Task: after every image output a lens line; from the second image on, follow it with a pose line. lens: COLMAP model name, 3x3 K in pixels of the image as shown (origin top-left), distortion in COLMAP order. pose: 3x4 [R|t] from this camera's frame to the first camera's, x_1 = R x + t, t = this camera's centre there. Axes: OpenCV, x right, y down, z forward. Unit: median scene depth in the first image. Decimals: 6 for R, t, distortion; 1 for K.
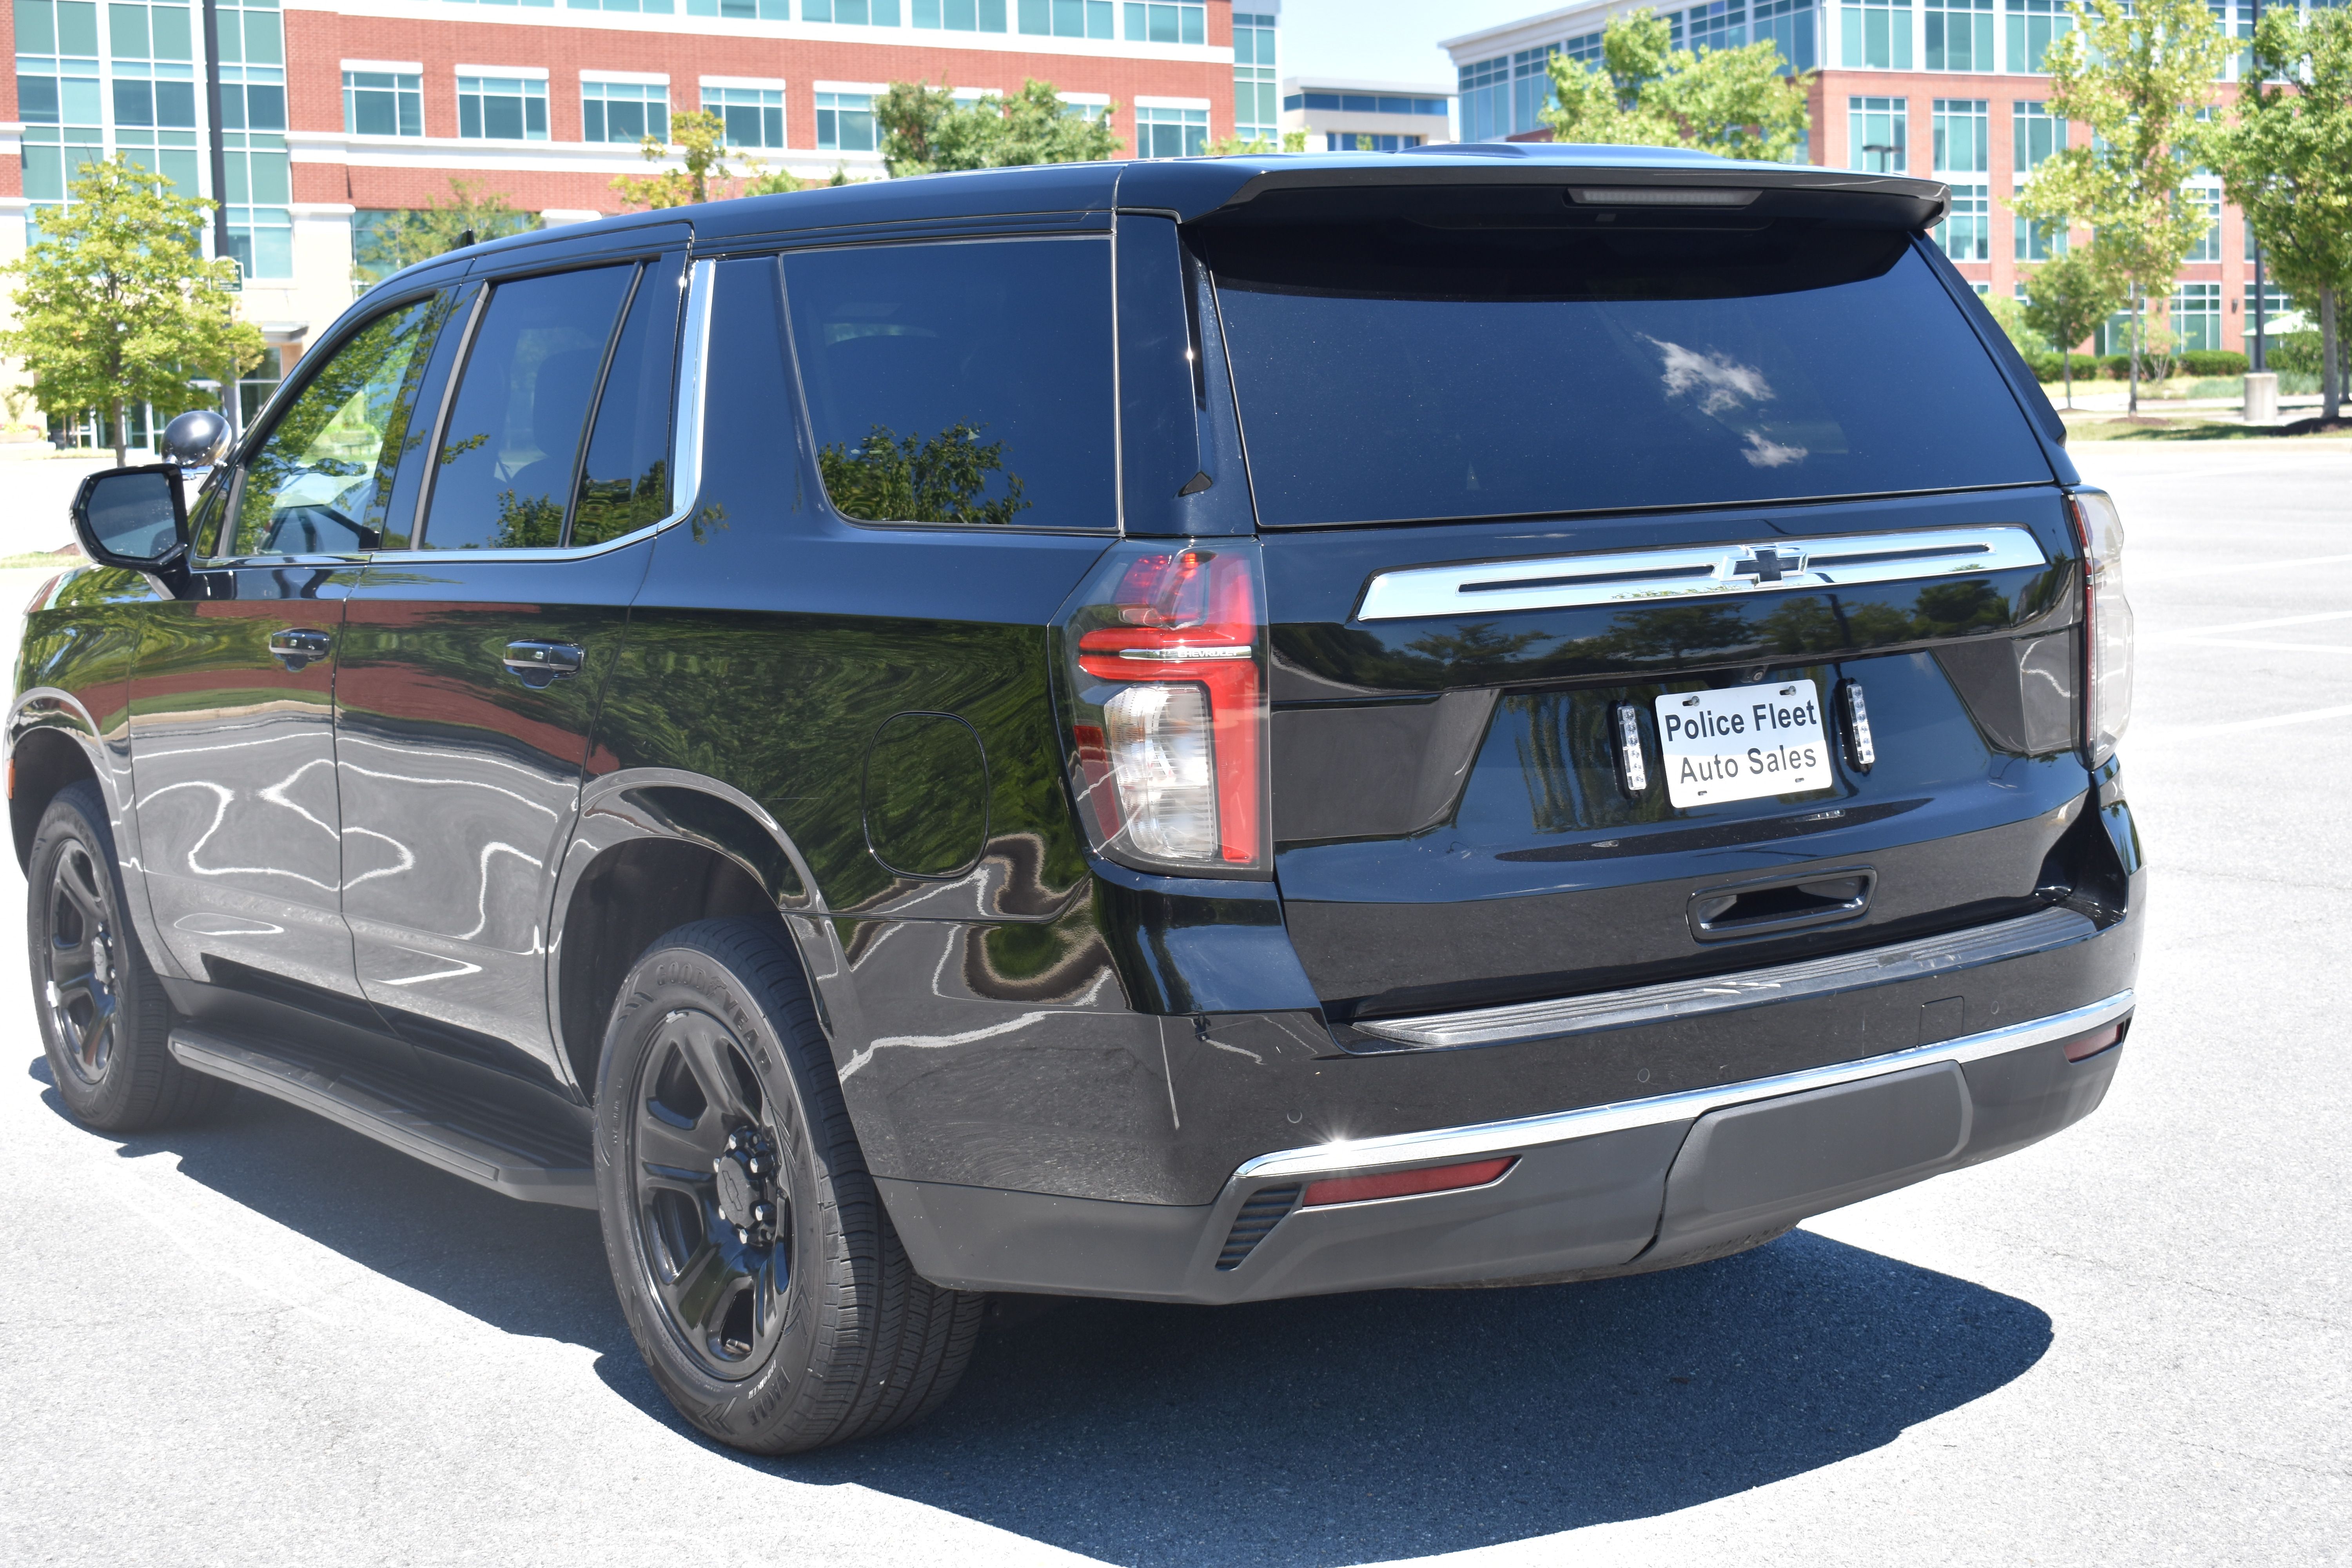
lens RADIAL K [[3304.7, 0, 1176.0], [0, 3304.7, 784.0], [0, 0, 1]] dist [0.002346, -0.088905]
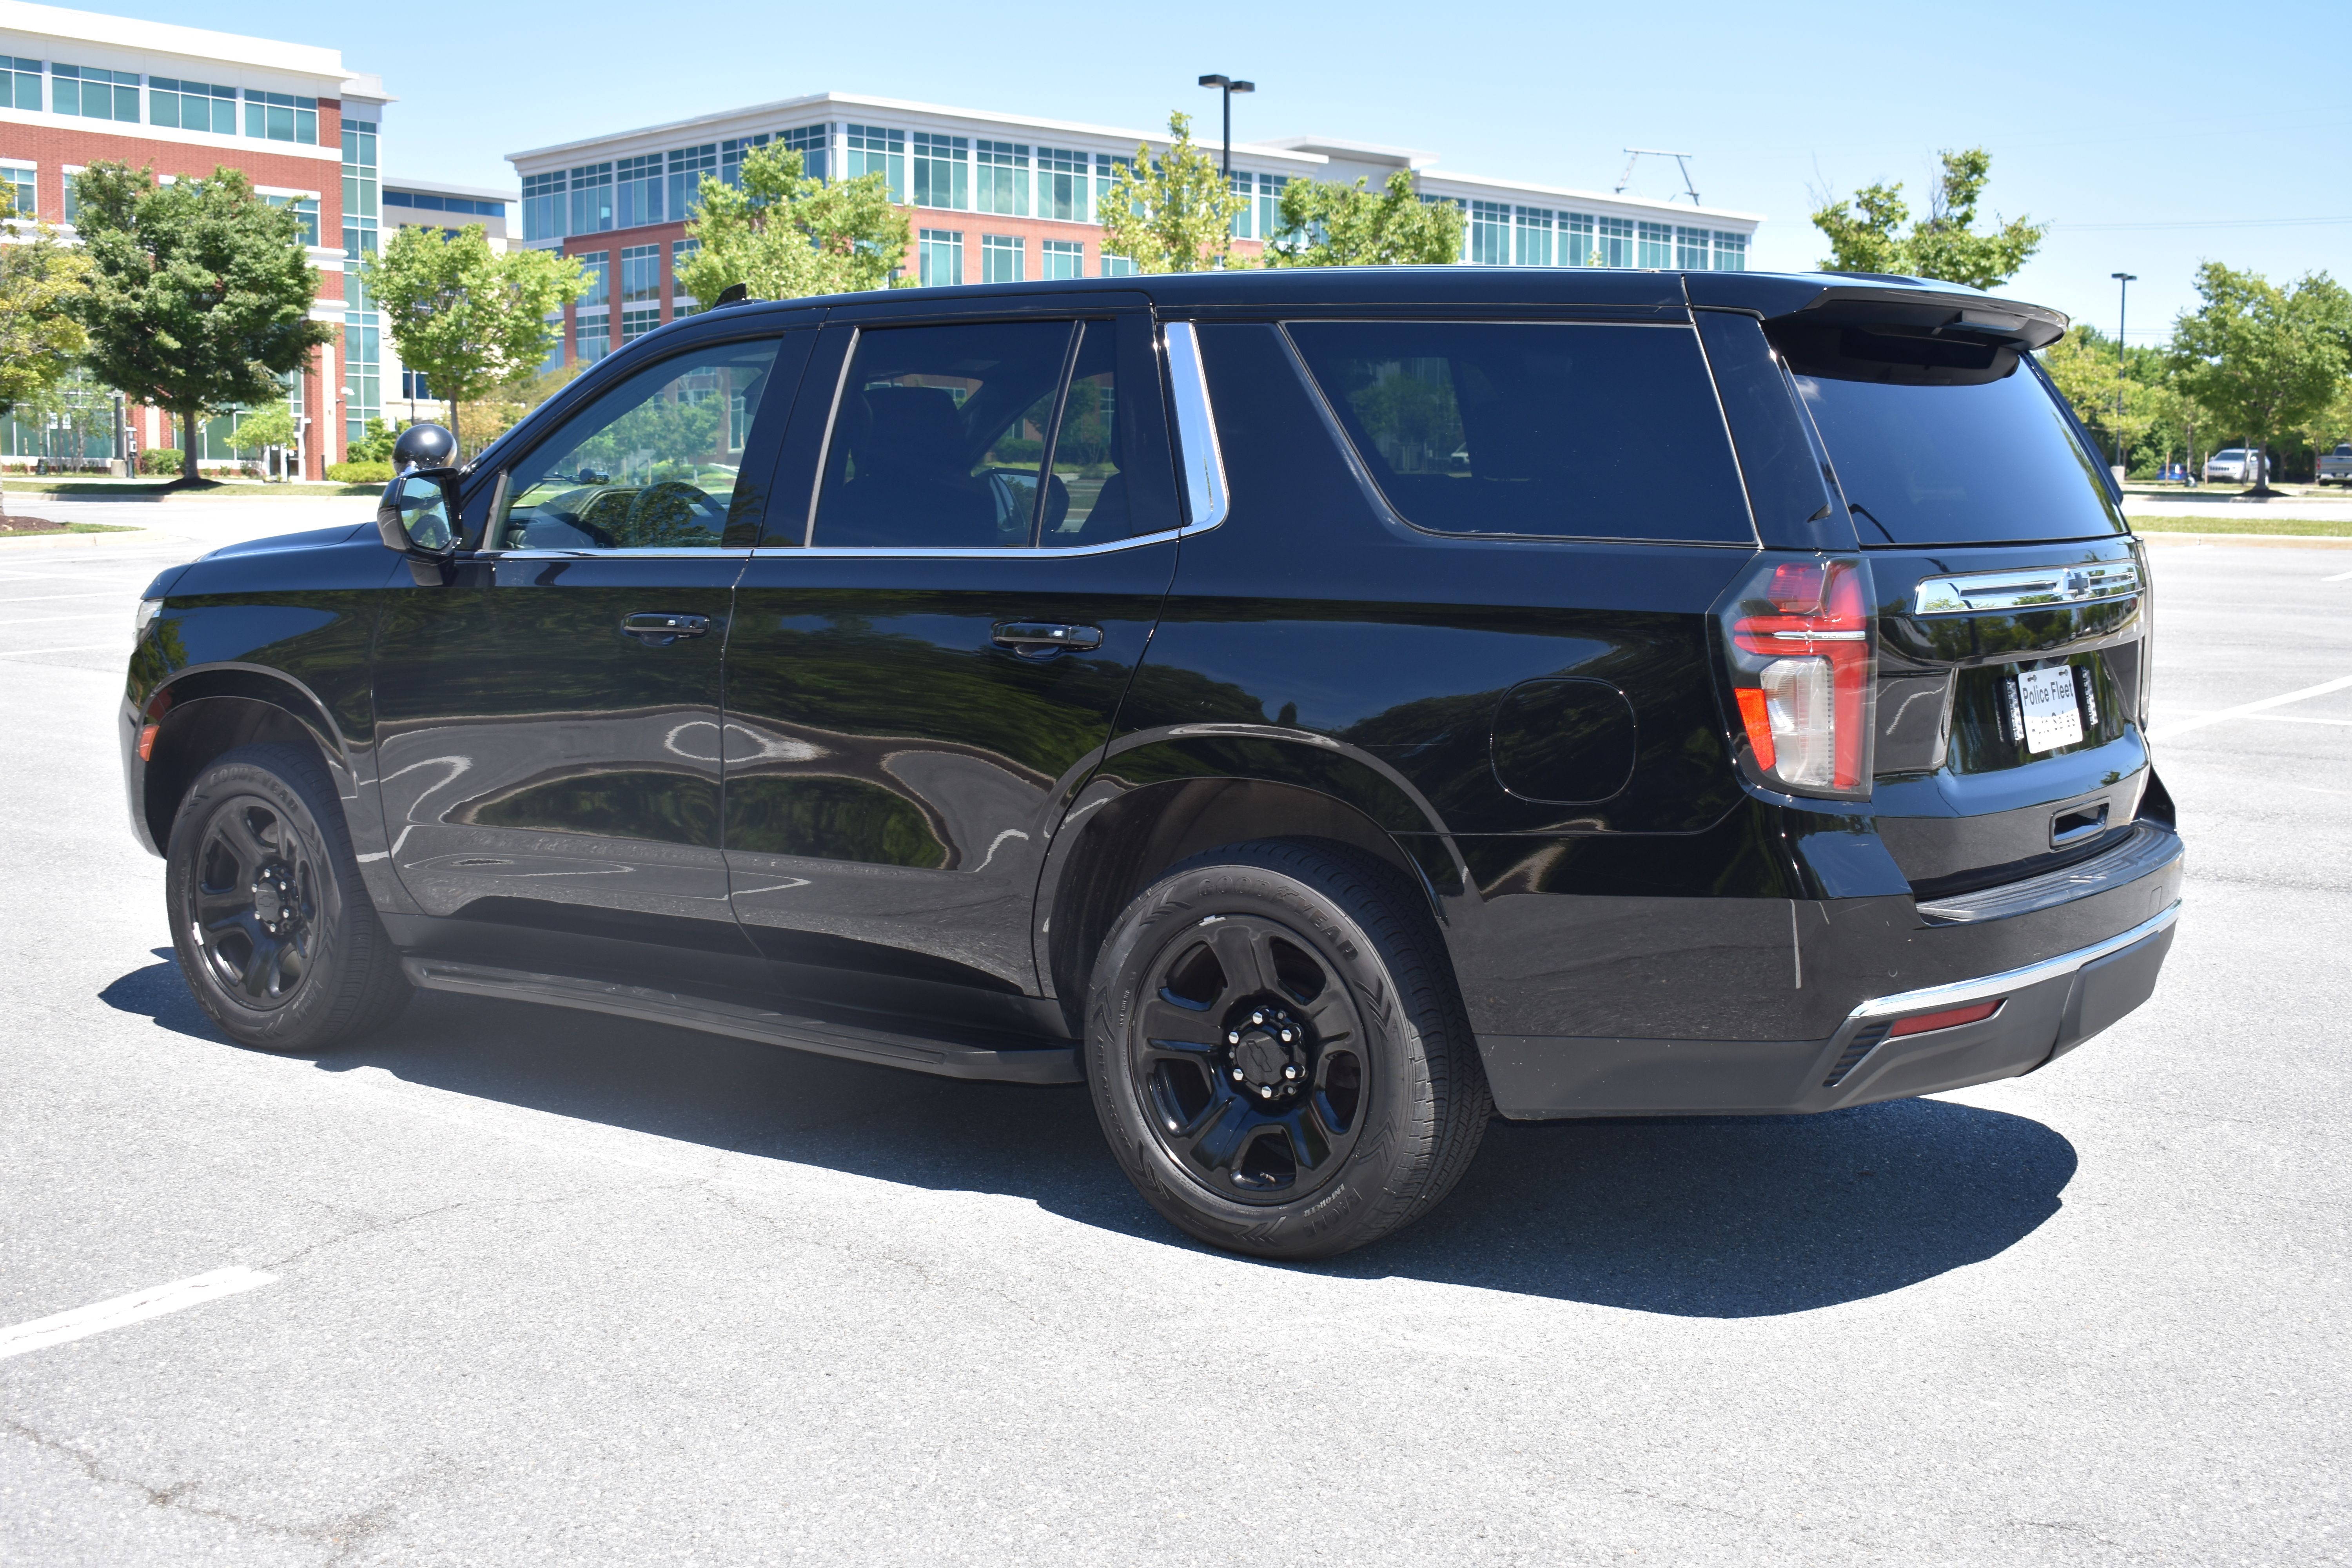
lens RADIAL K [[2813.4, 0, 899.8], [0, 2813.4, 787.7], [0, 0, 1]] dist [-0.062752, -0.077160]
pose [[0.952529, 0.003052, 0.304433, -0.451639], [-0.002634, 0.999995, -0.001786, 0.016857], [-0.304437, 0.000900, 0.952532, 0.010925]]
